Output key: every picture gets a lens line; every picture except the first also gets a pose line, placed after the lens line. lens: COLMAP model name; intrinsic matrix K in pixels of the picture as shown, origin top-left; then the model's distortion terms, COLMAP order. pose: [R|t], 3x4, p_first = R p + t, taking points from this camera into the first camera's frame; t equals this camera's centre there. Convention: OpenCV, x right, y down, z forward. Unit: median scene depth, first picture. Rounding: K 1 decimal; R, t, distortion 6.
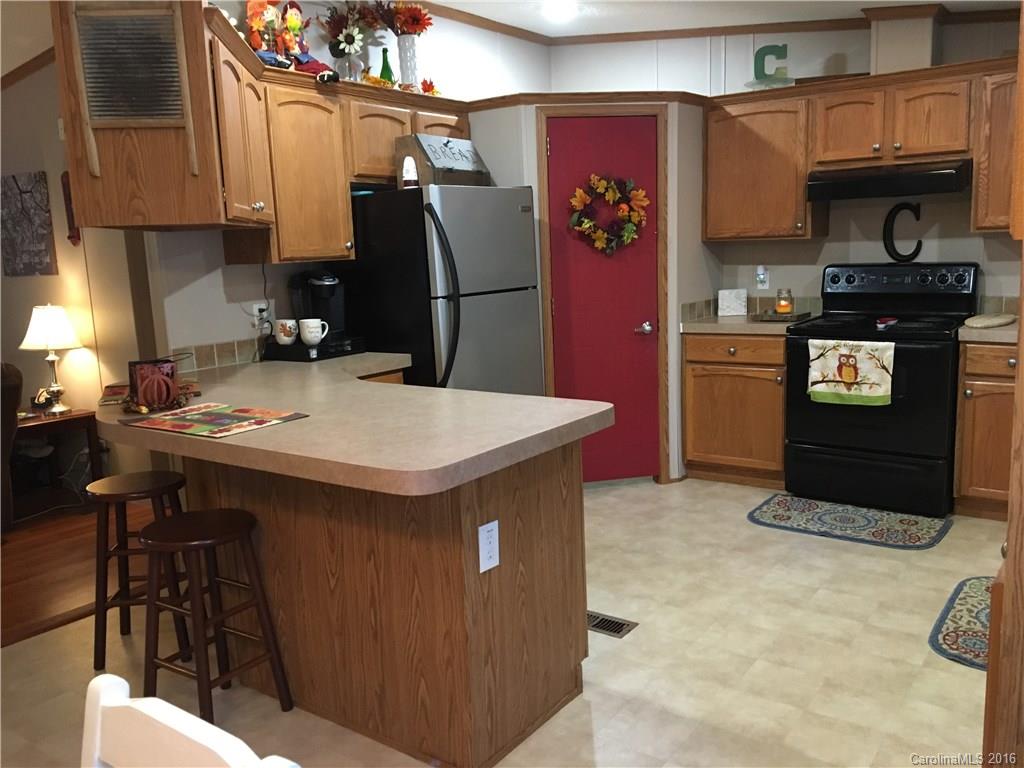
lens RADIAL K [[864.9, 0, 509.4], [0, 864.9, 385.8], [0, 0, 1]] dist [0.033870, -0.012641]
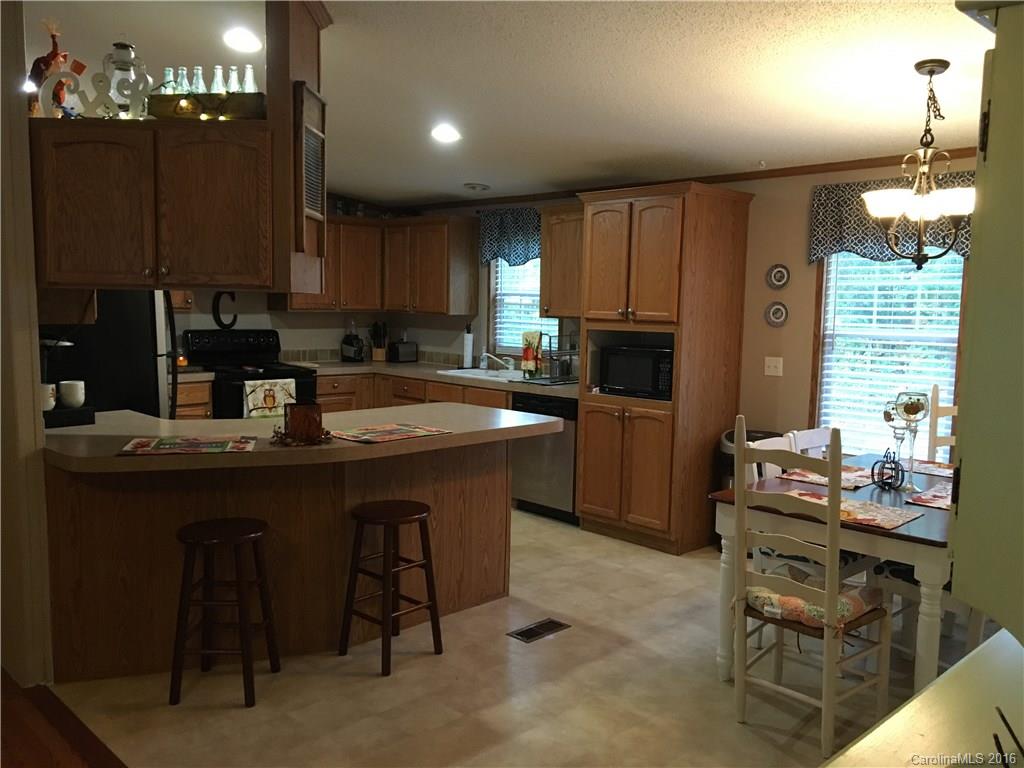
lens RADIAL K [[864.9, 0, 511.5], [0, 864.9, 387.4], [0, 0, 1]] dist [0.033870, -0.012641]
pose [[0.158852, -0.056519, 0.985683, -1.028052], [0.133050, 0.990479, 0.035352, -0.035704], [-0.978296, 0.125530, 0.164859, 0.334024]]
